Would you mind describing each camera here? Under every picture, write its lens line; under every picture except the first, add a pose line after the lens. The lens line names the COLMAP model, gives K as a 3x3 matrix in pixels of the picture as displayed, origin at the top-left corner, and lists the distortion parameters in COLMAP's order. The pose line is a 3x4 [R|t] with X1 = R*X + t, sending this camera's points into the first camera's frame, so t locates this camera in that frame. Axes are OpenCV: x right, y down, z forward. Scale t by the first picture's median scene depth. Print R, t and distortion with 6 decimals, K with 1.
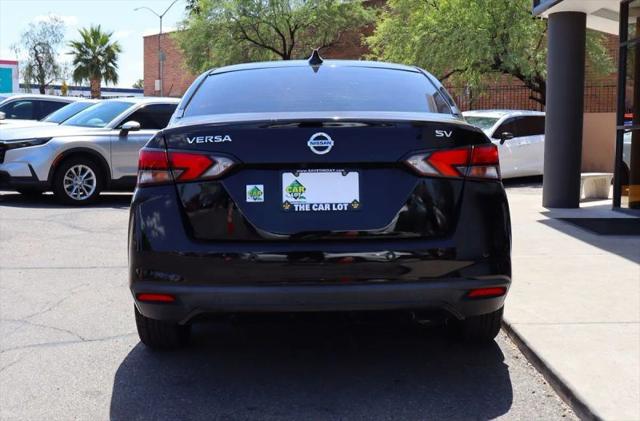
lens RADIAL K [[773.1, 0, 317.7], [0, 773.1, 210.7], [0, 0, 1]] dist [-0.124809, 0.000000]
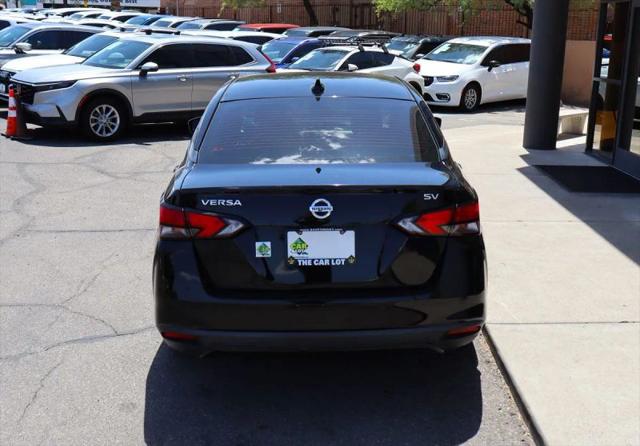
lens RADIAL K [[690.9, 0, 336.4], [0, 690.9, 235.4], [0, 0, 1]] dist [-0.104339, 0.000000]
pose [[0.999768, 0.001942, 0.021448, 0.003875], [-0.005915, 0.982381, 0.186794, -0.198275], [-0.020708, -0.186878, 0.982165, 0.004647]]
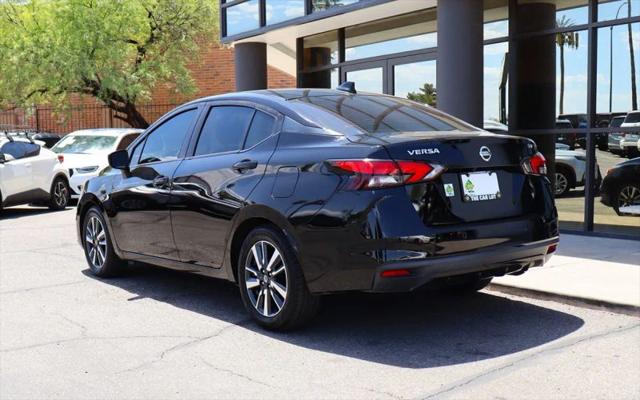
lens RADIAL K [[777.2, 0, 318.6], [0, 777.2, 201.8], [0, 0, 1]] dist [-0.101058, 0.000000]
pose [[0.802337, -0.052635, 0.594545, -0.939302], [0.074059, 0.997186, -0.011661, -0.002003], [-0.592258, 0.053387, 0.803978, 0.013988]]
